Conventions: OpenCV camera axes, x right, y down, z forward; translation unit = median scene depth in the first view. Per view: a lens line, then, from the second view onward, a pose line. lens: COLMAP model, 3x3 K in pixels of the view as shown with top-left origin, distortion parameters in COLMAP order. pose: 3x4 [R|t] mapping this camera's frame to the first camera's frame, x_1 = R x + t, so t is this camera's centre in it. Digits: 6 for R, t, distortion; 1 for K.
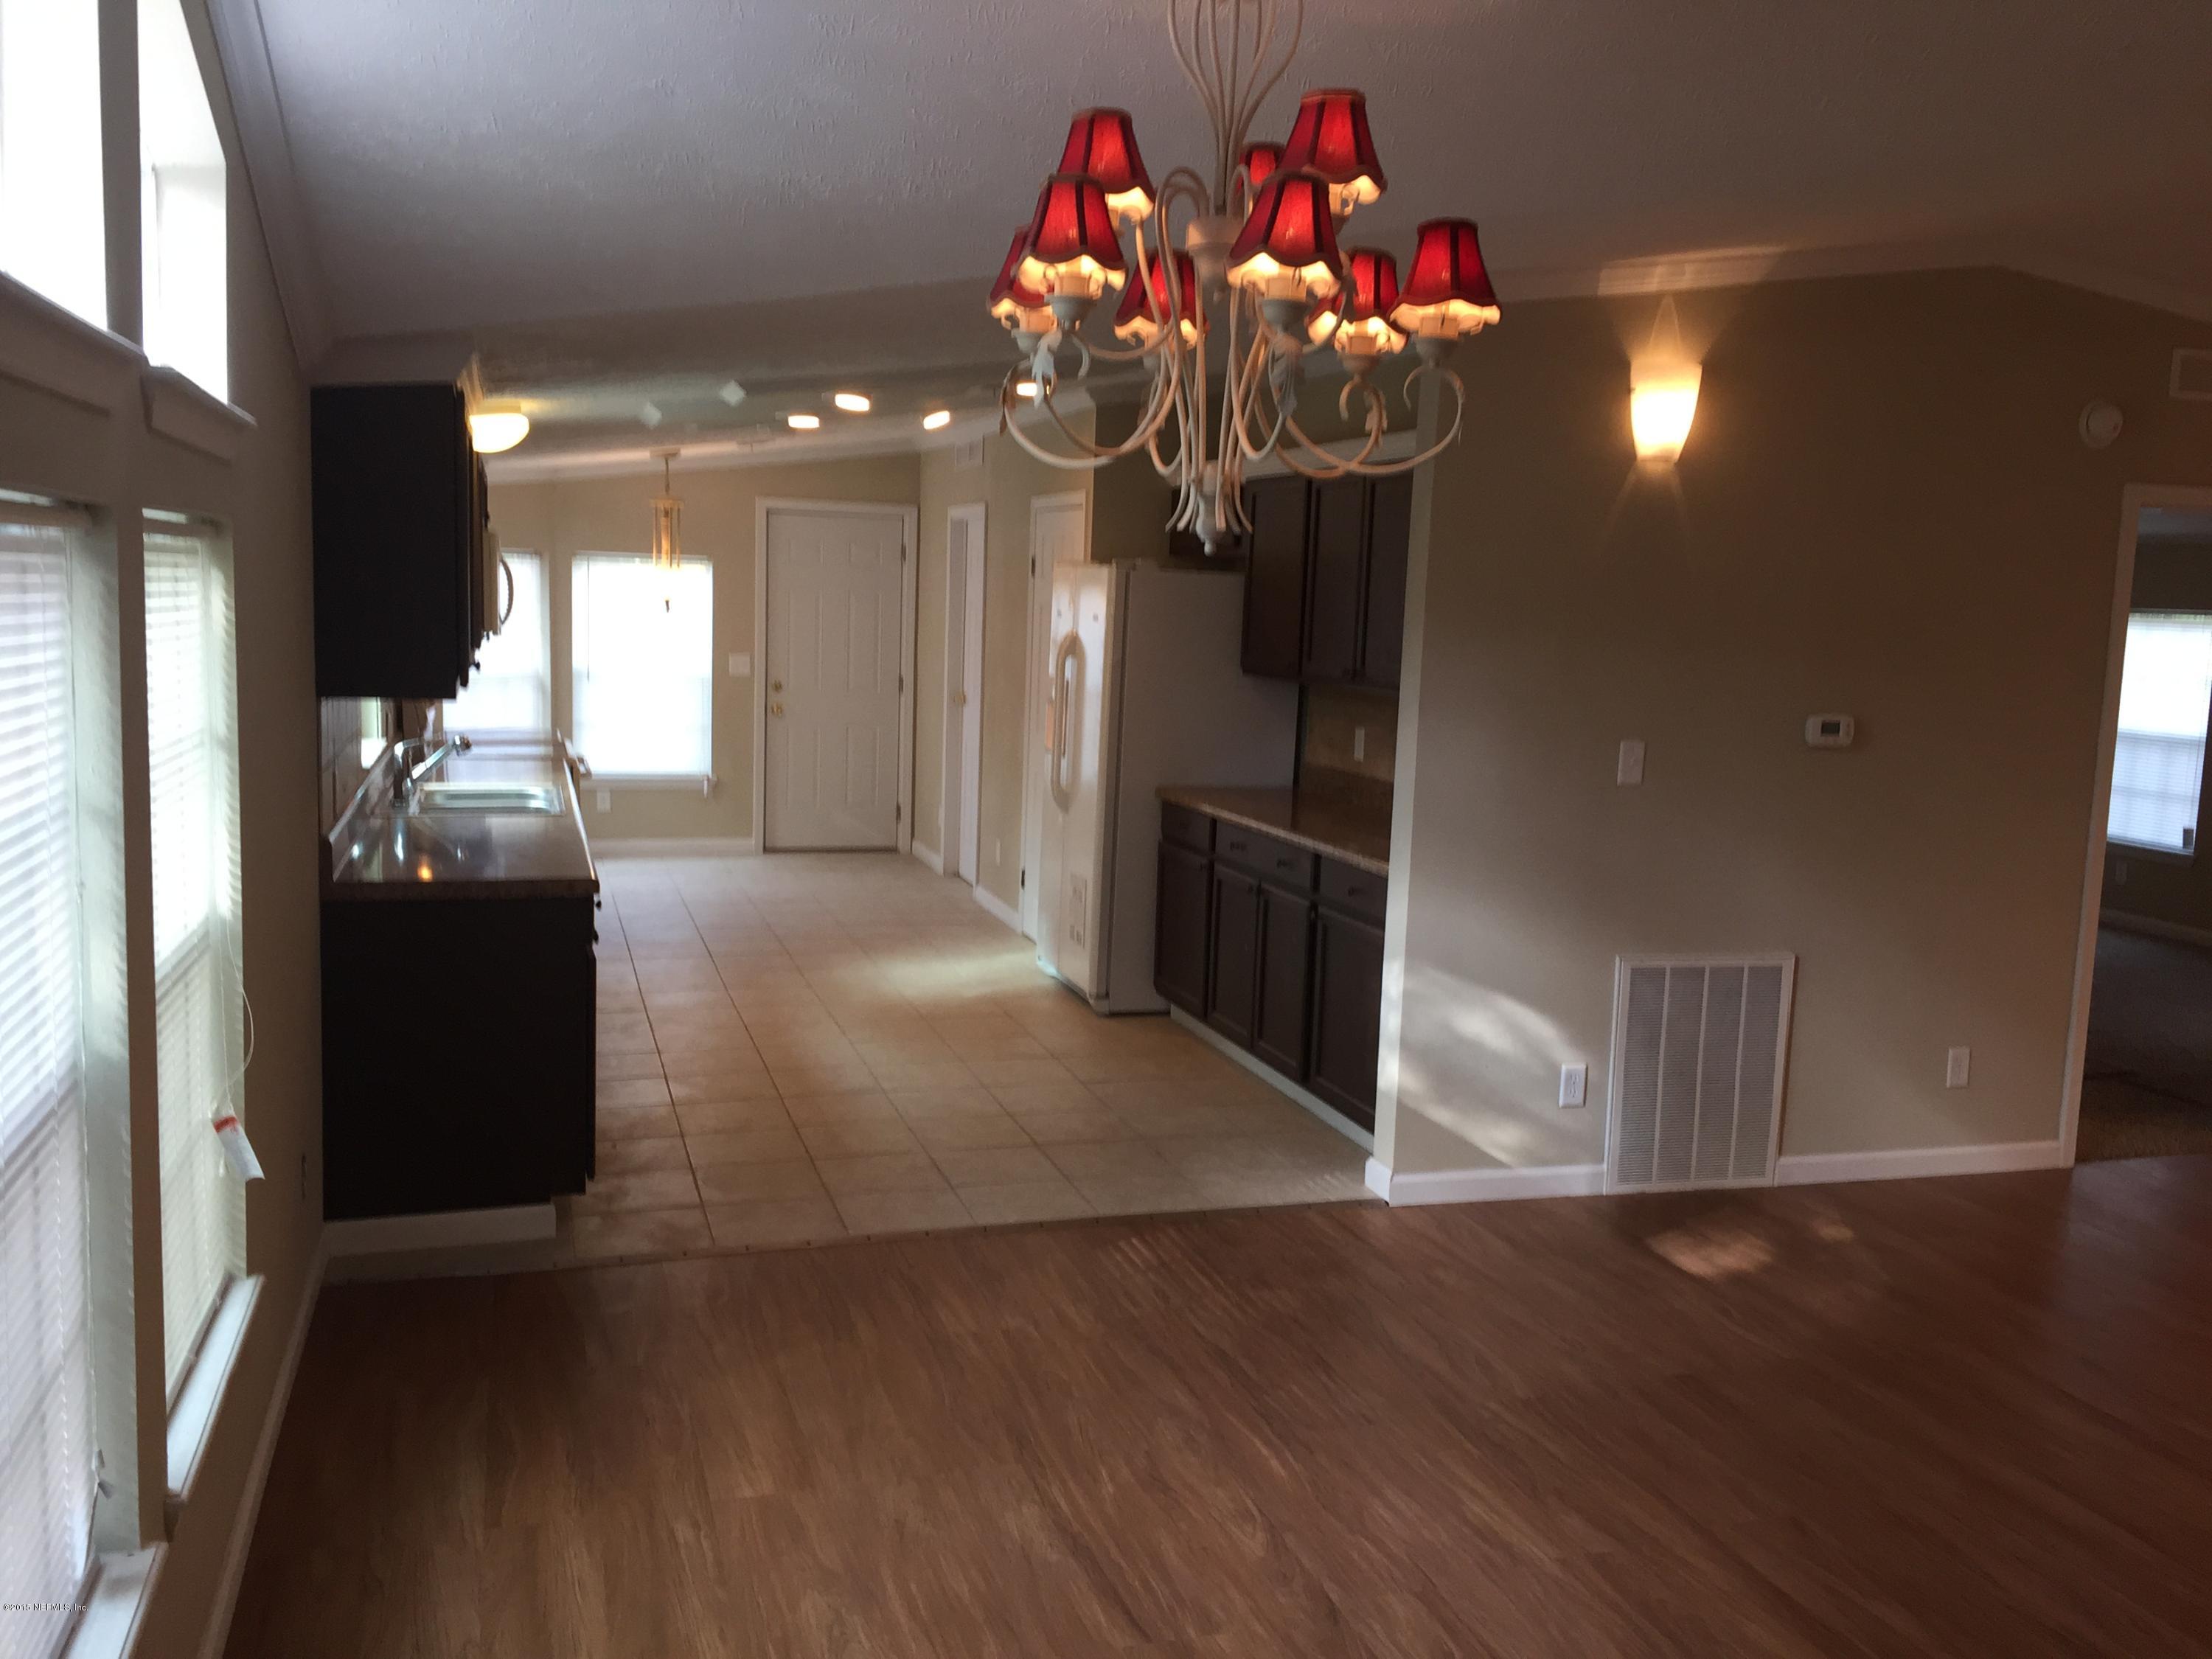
lens RADIAL K [[1908.0, 0, 1122.2], [0, 1908.0, 833.5], [0, 0, 1]] dist [0.082353, -0.112368]
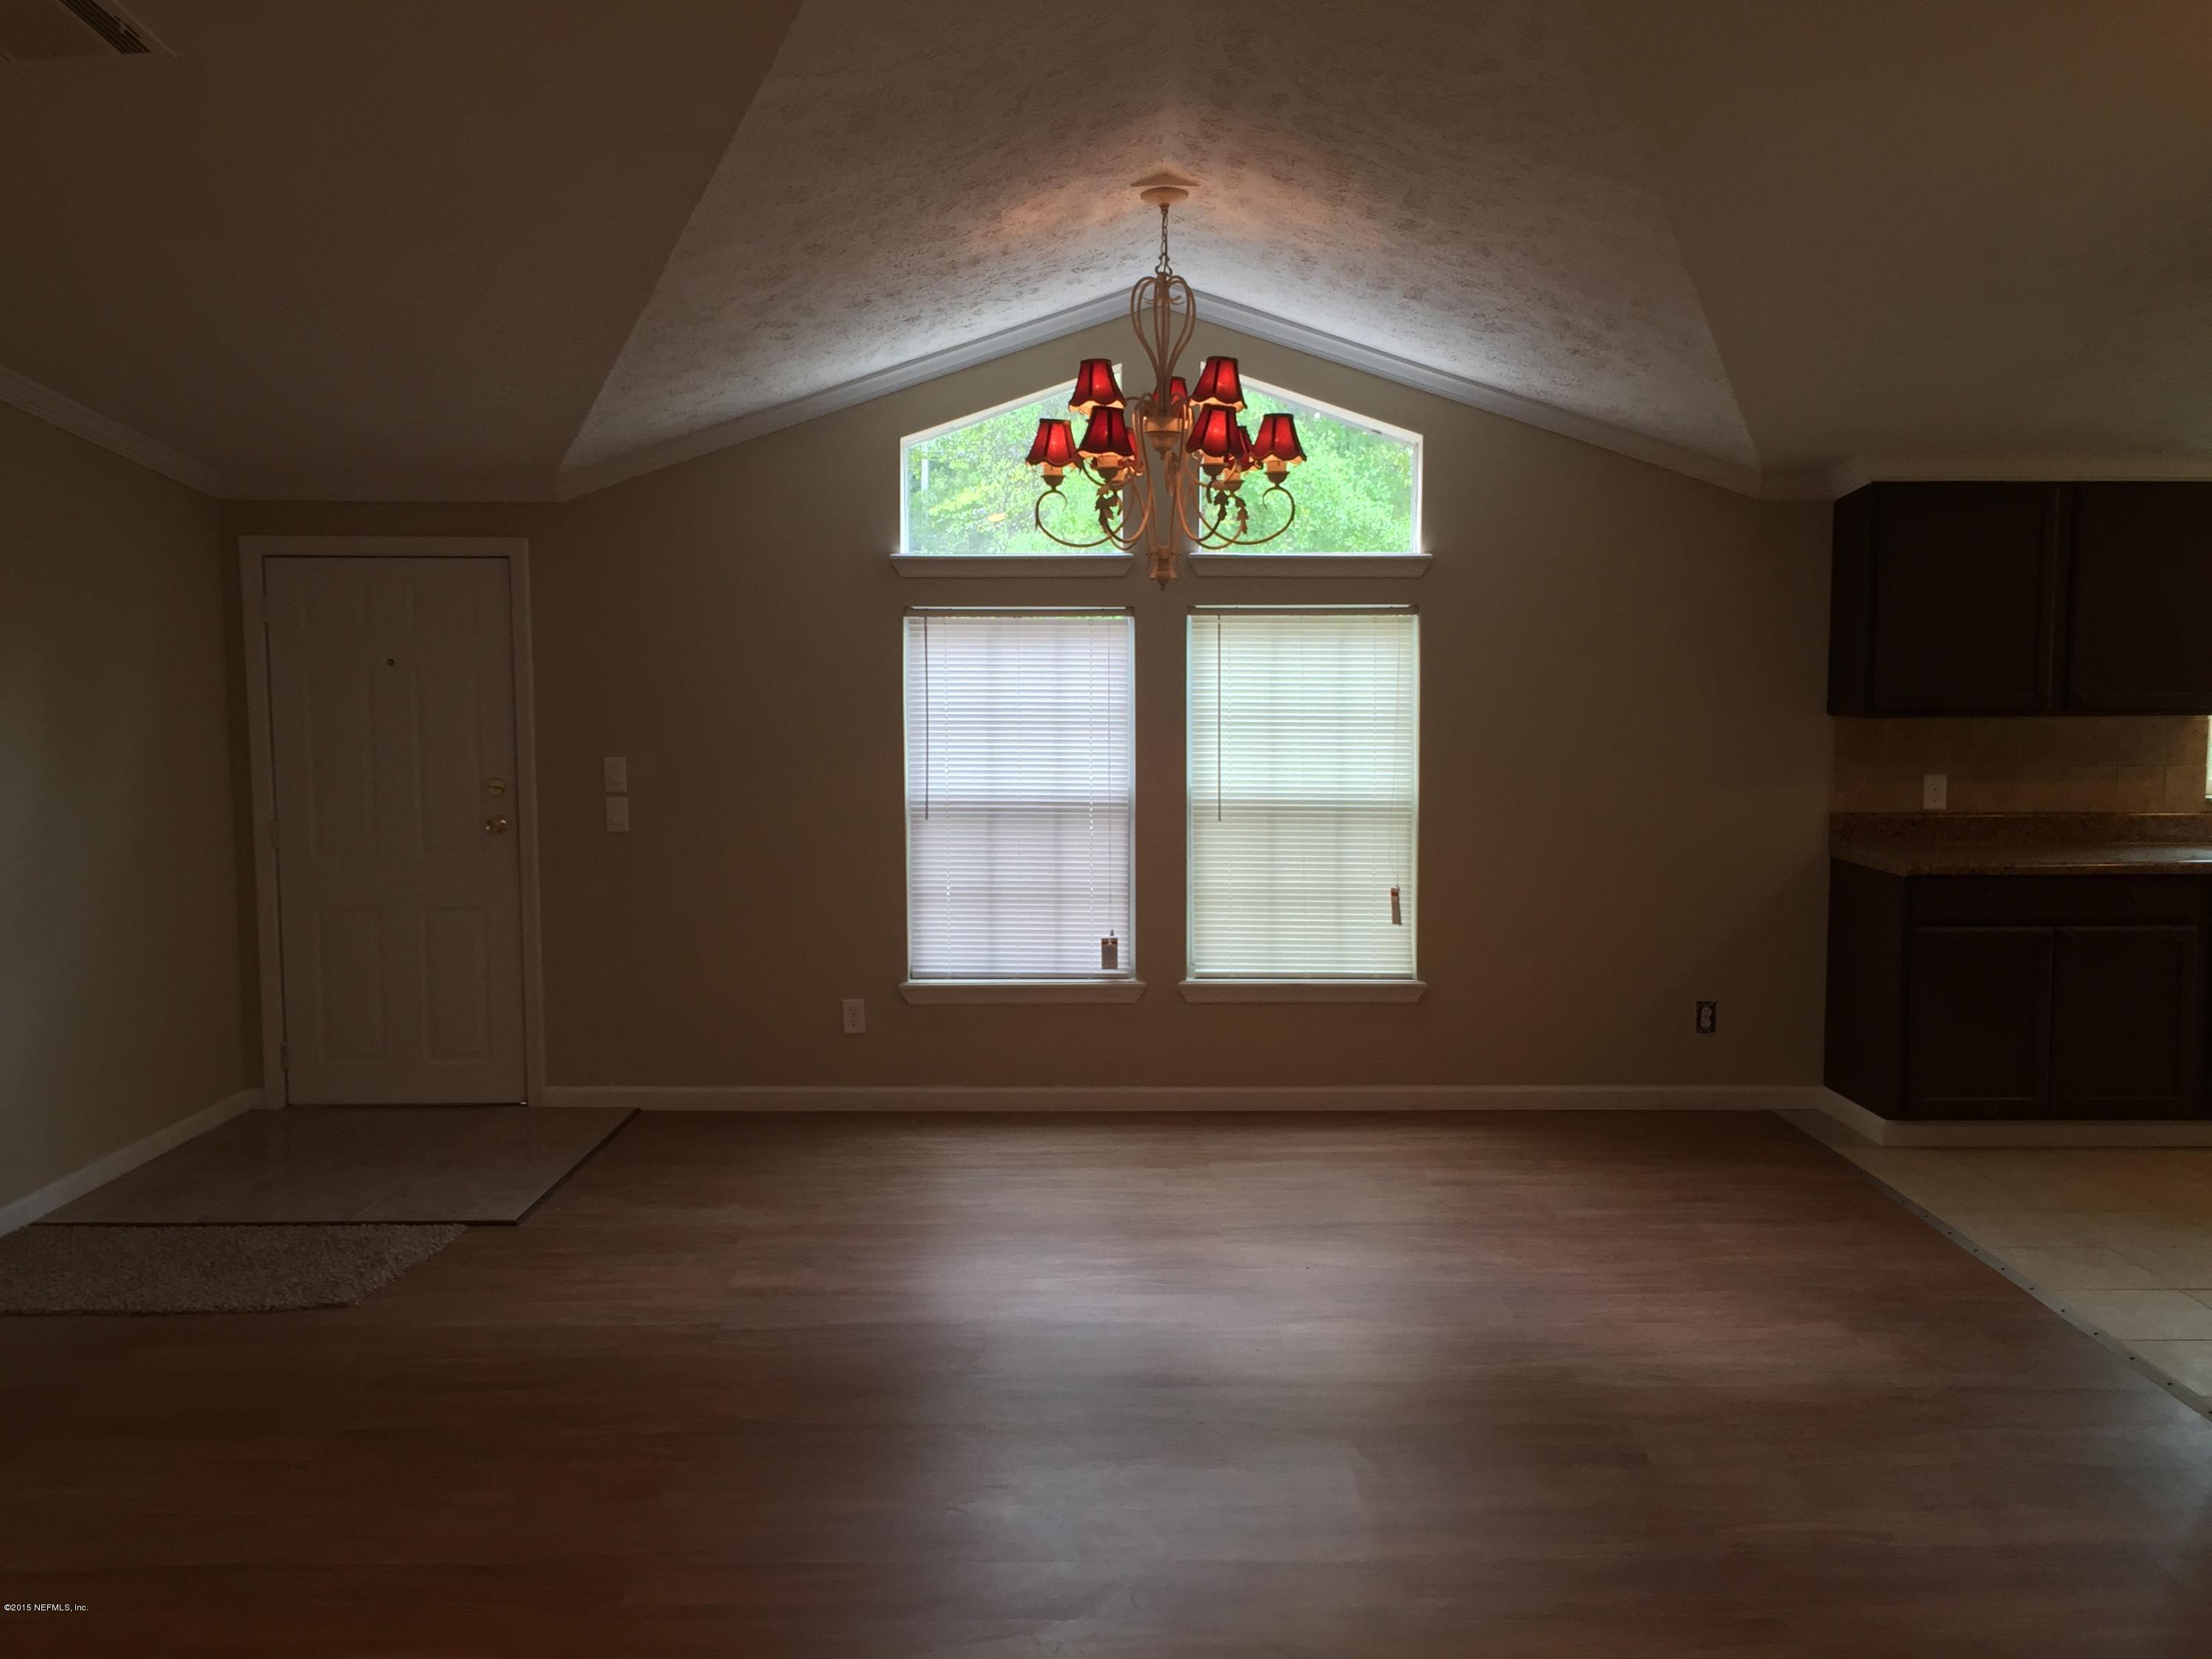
lens RADIAL K [[1908.0, 0, 1122.2], [0, 1908.0, 833.5], [0, 0, 1]] dist [0.082353, -0.112368]
pose [[-0.305750, 0.047289, -0.950937, 0.905801], [-0.128958, 0.987505, 0.090571, -0.036224], [0.943338, 0.150323, -0.295832, 0.761289]]
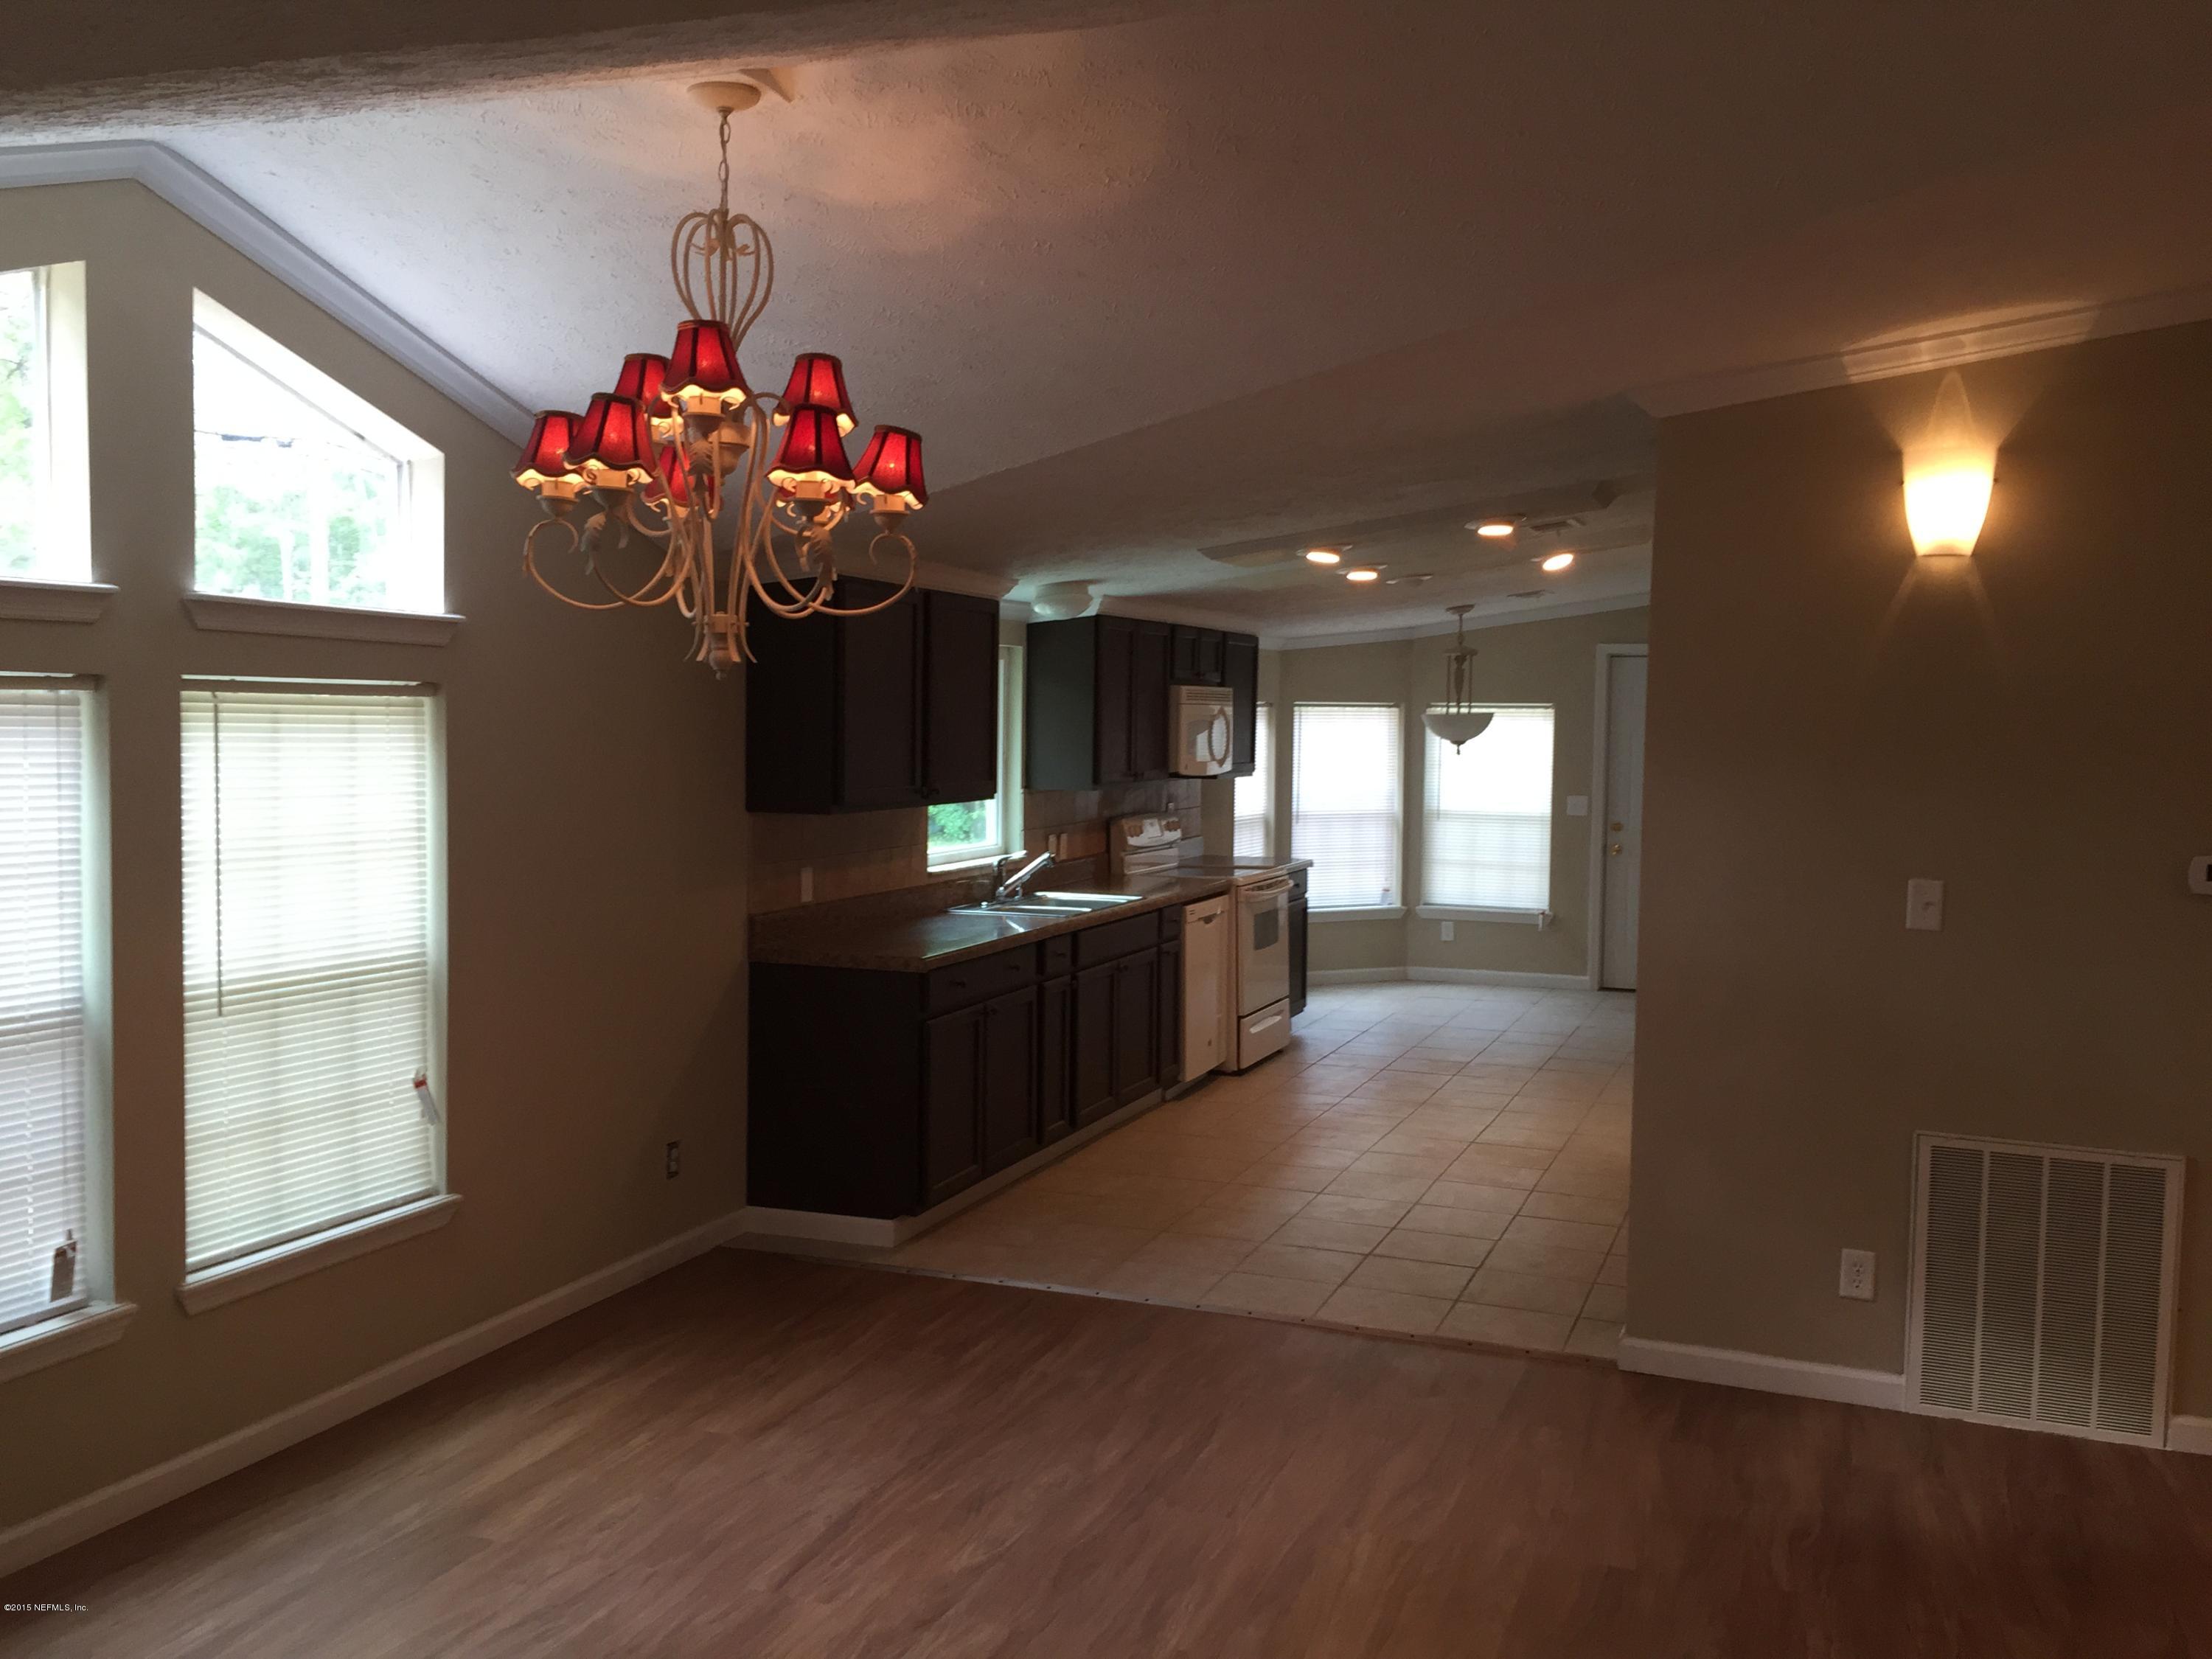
lens RADIAL K [[1908.0, 0, 1122.2], [0, 1908.0, 833.5], [0, 0, 1]] dist [0.082353, -0.112368]
pose [[0.779311, 0.014764, -0.626463, 0.513136], [-0.065298, 0.996193, -0.057753, 0.004798], [0.623226, 0.085914, 0.777308, 0.095978]]
